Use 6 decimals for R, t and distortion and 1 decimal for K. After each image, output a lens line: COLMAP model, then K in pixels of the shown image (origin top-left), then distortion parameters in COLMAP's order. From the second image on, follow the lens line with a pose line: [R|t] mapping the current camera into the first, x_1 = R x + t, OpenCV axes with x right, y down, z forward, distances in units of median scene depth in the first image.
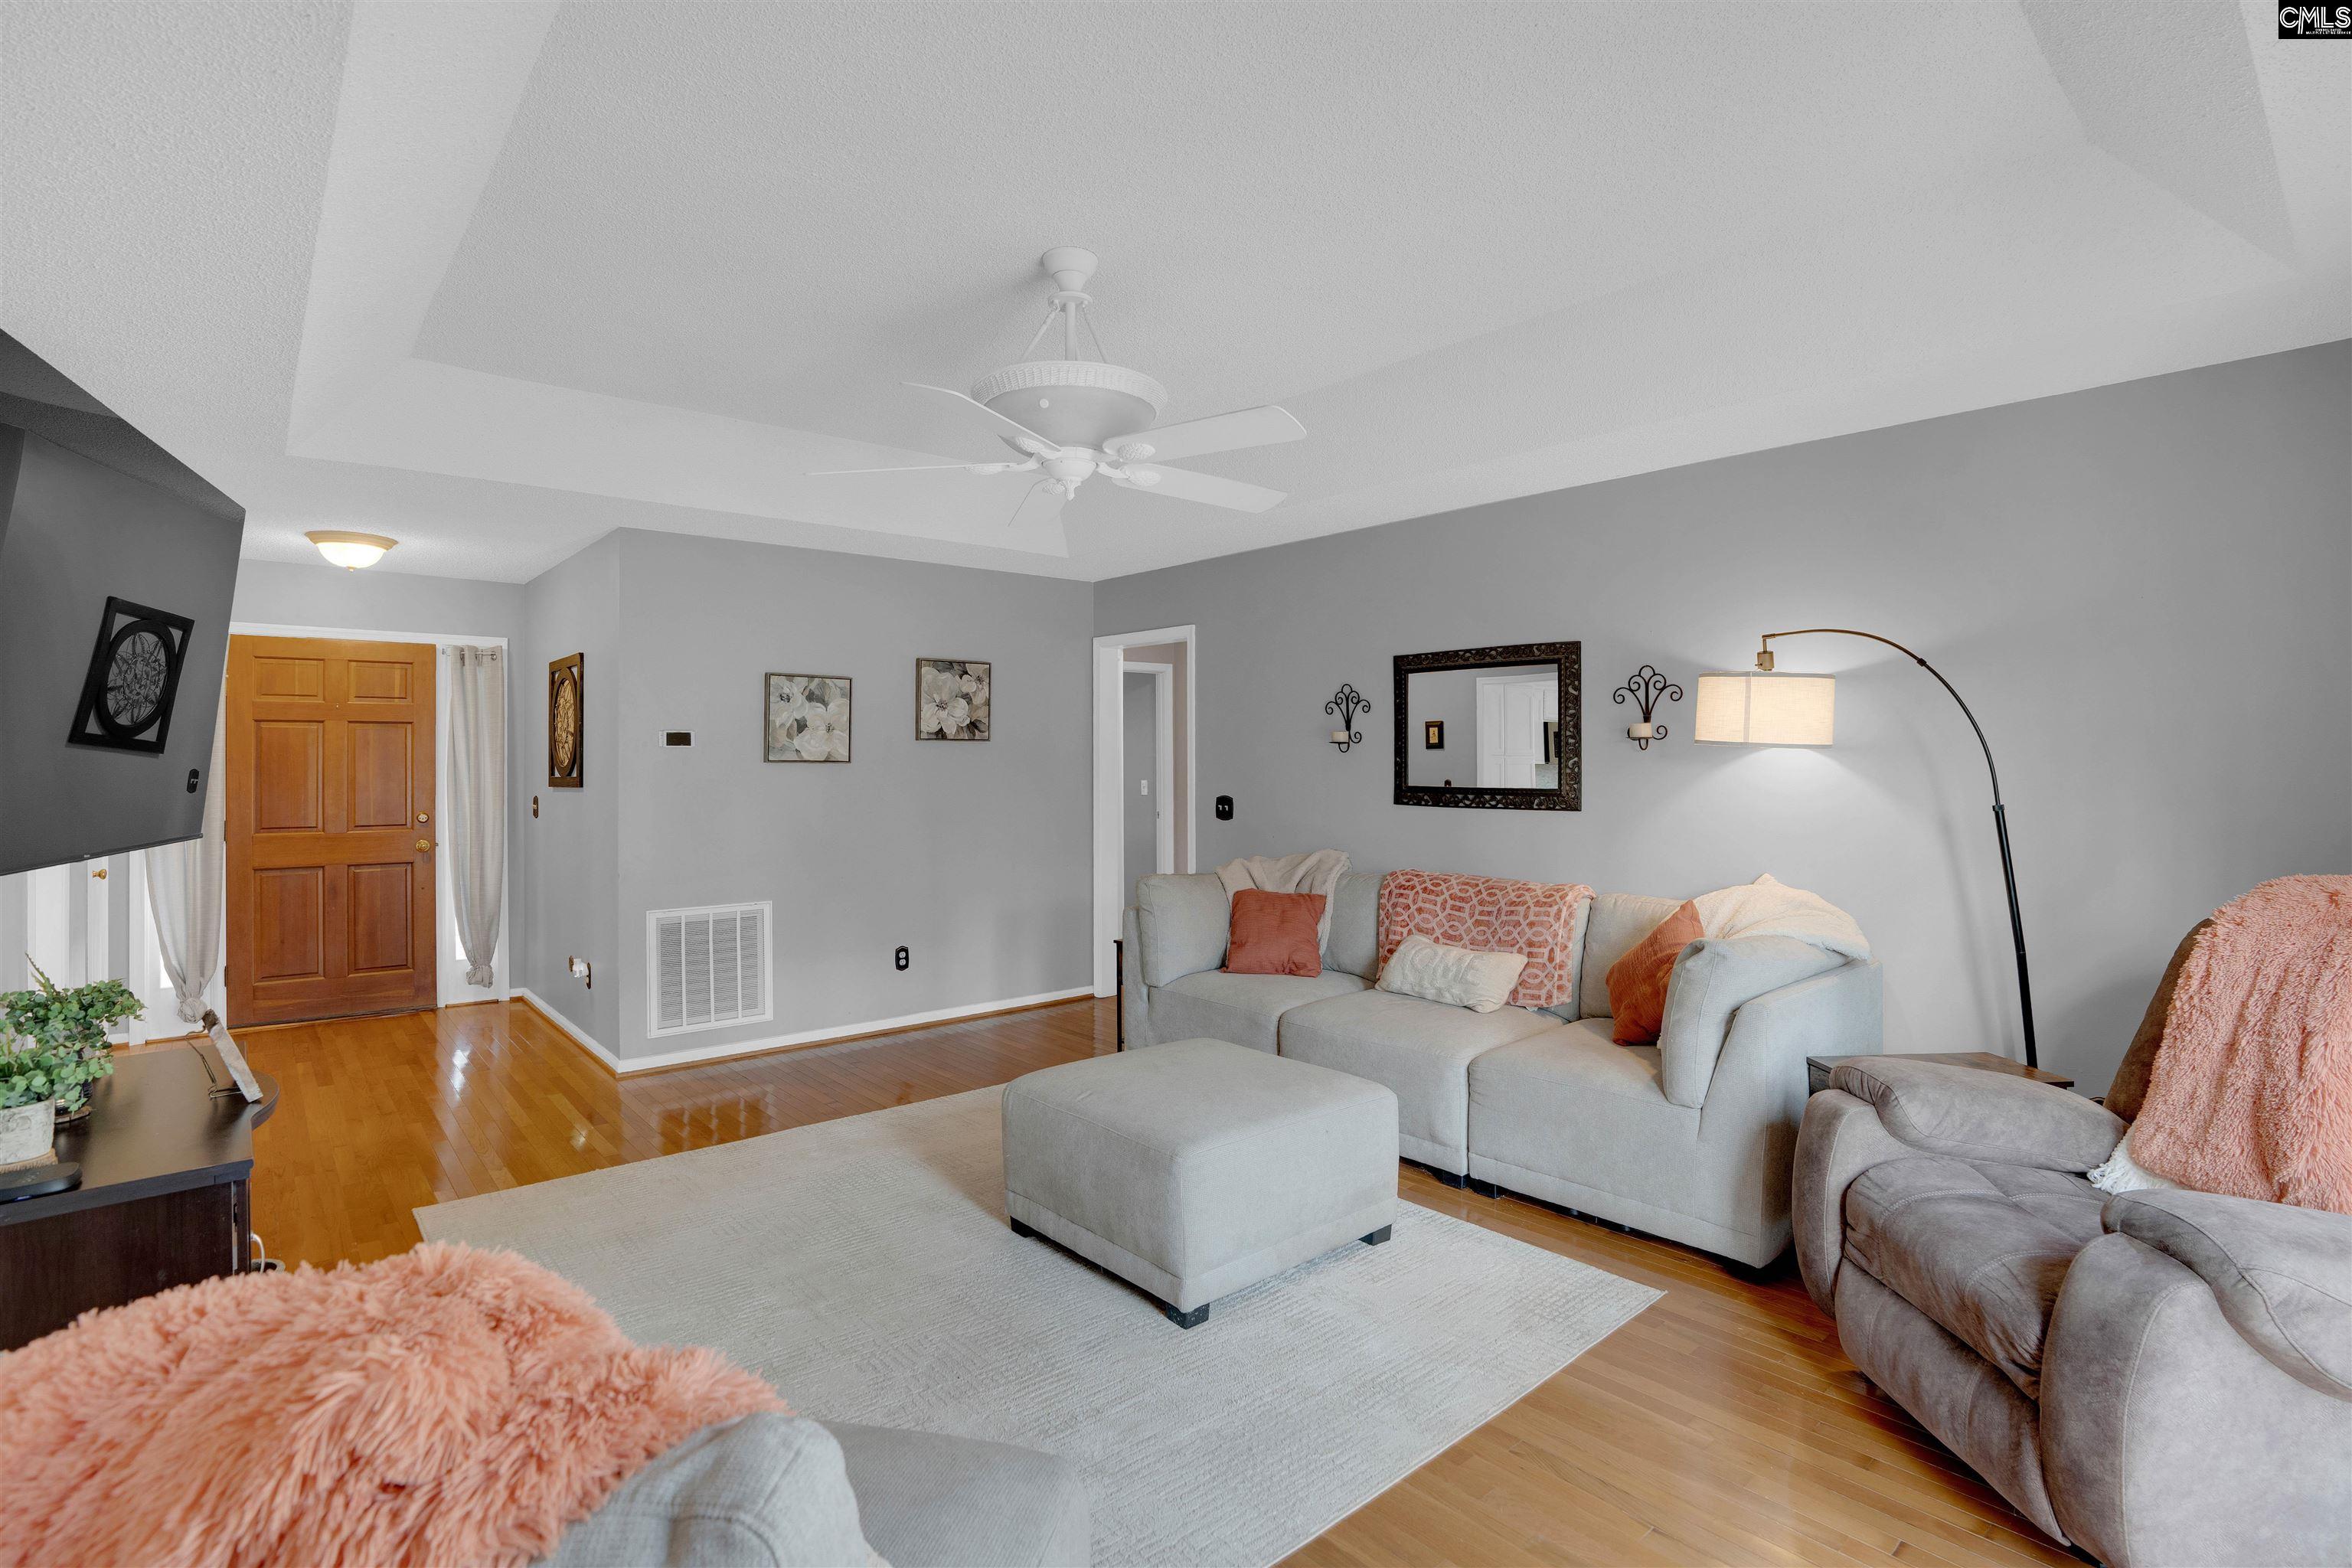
lens RADIAL K [[1107.5, 0, 1178.1], [0, 1107.5, 773.2], [0, 0, 1]] dist [-0.035362, -0.000280]
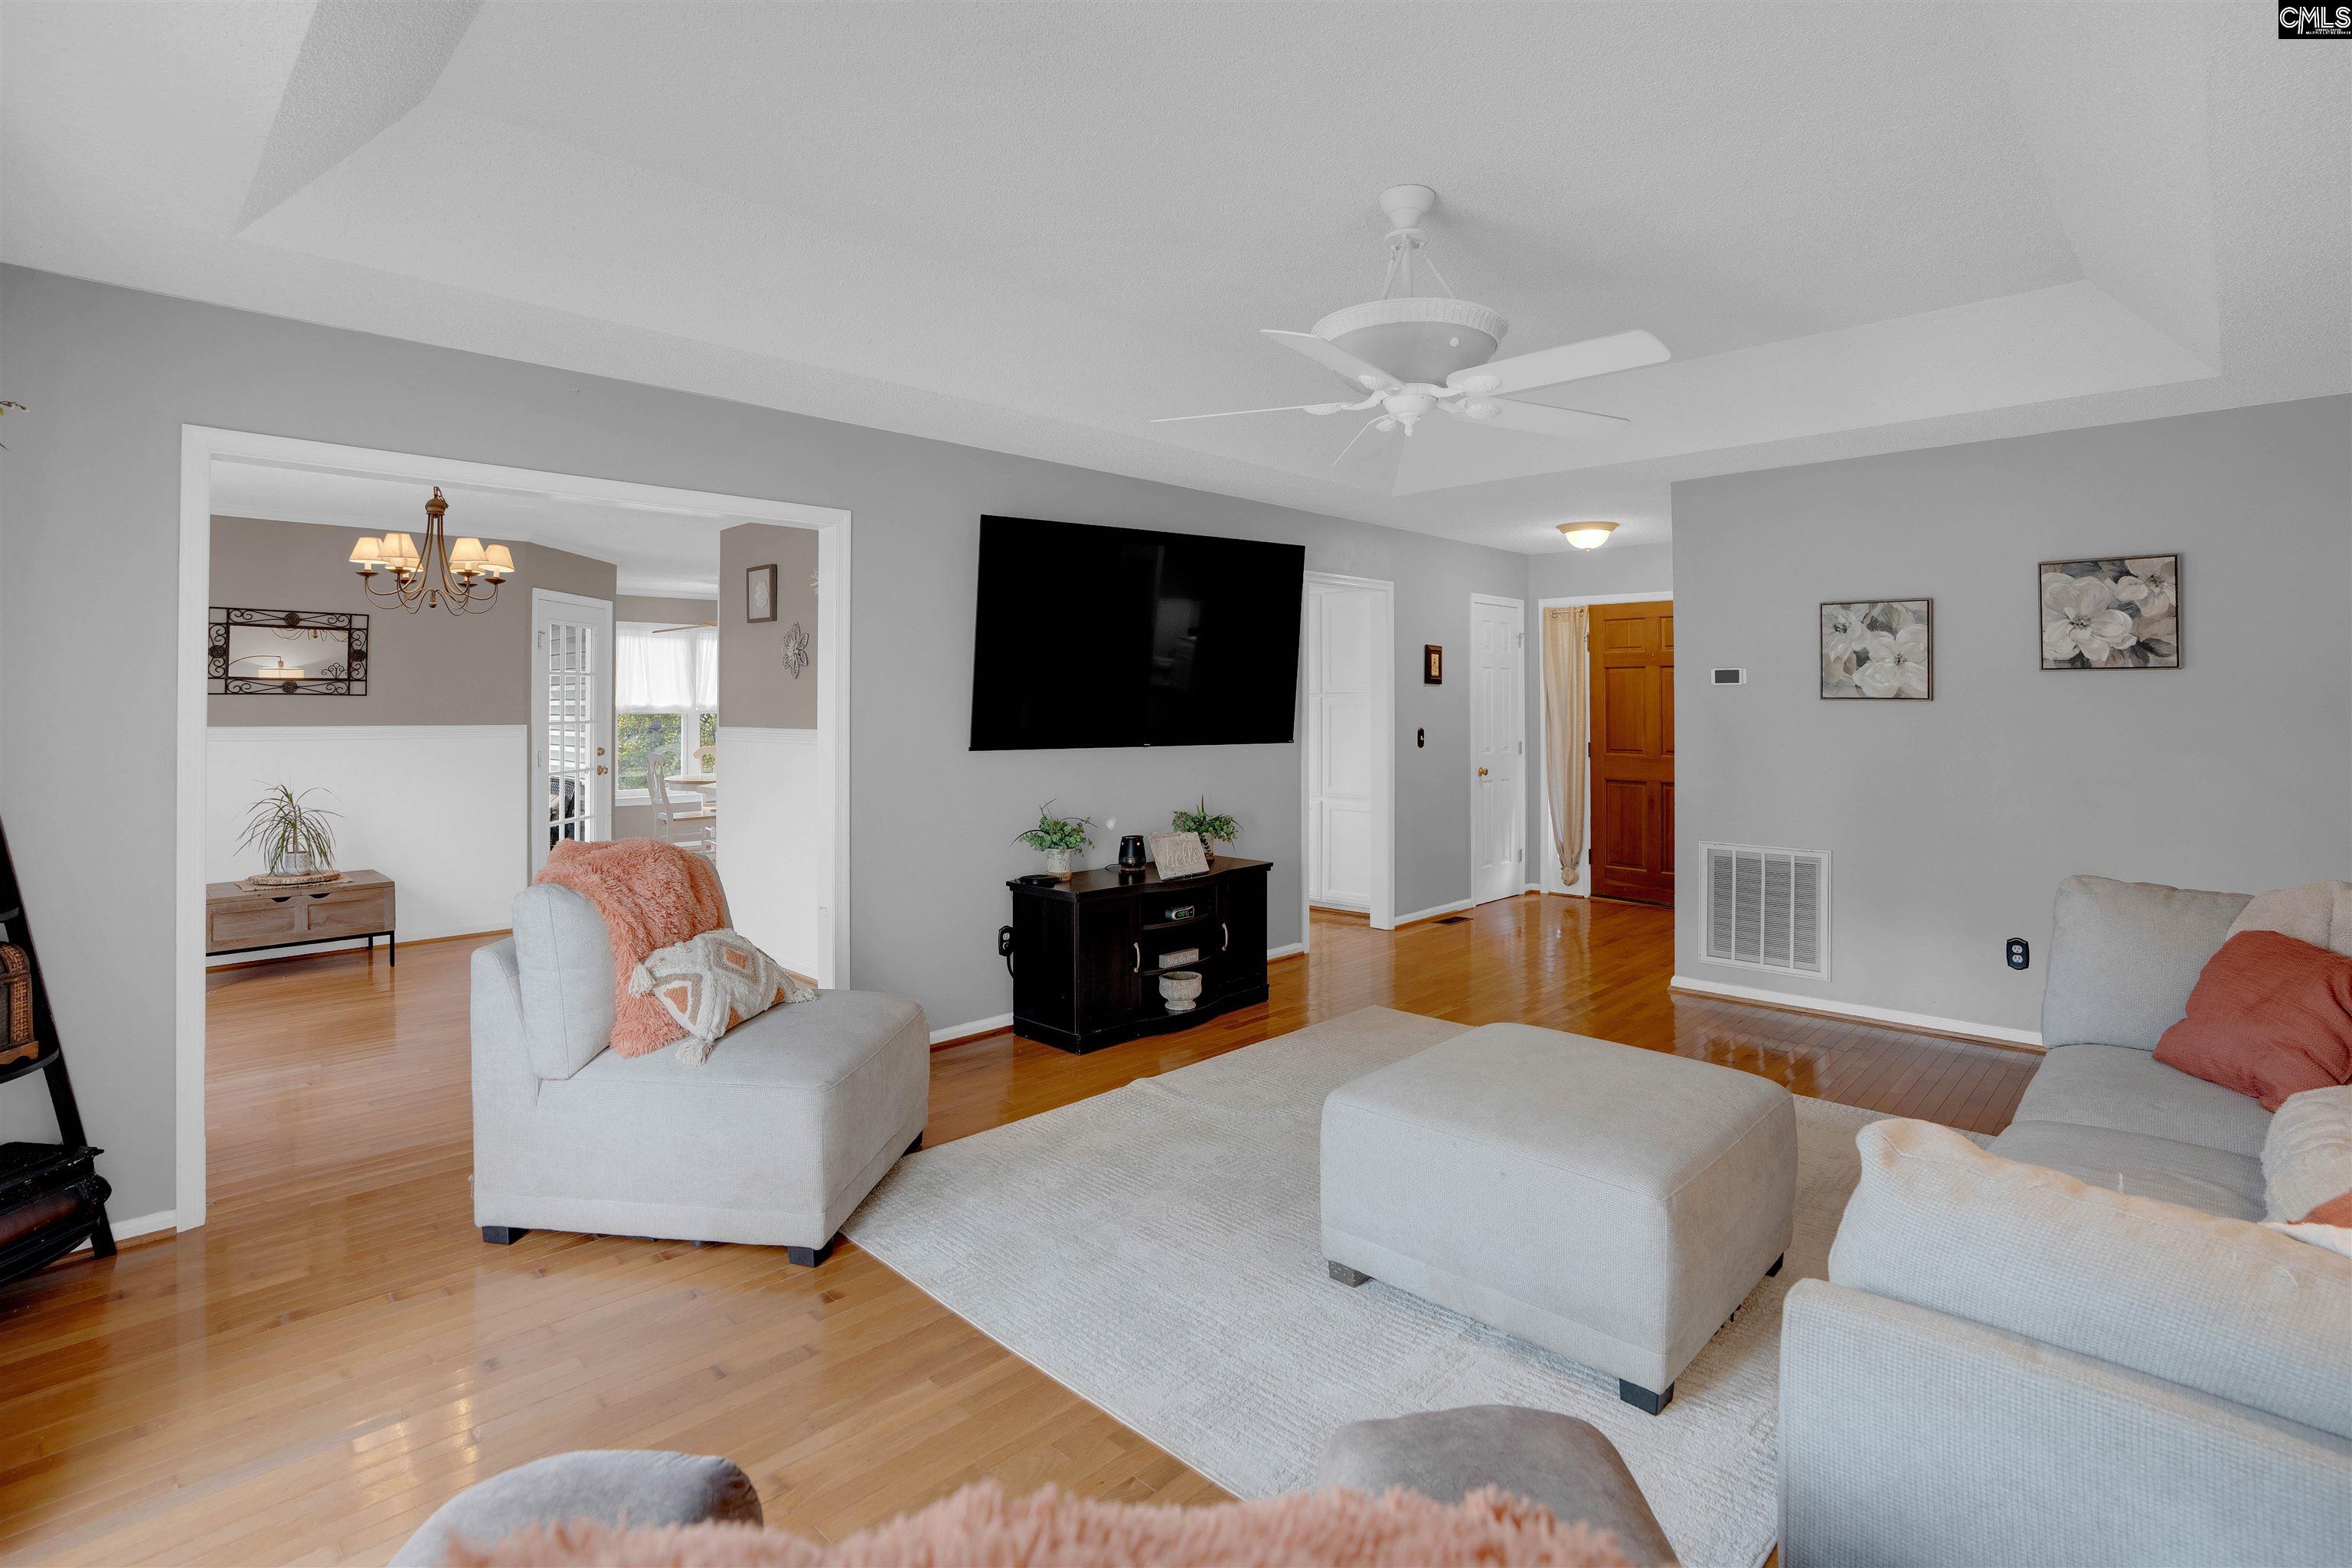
lens RADIAL K [[1107.5, 0, 1219.0], [0, 1107.5, 700.6], [0, 0, 1]] dist [-0.035362, -0.000280]
pose [[0.117160, -0.000436, -0.993113, 0.445456], [-0.013528, 0.999906, -0.002035, -0.000213], [0.993021, 0.013674, 0.117143, 0.361685]]
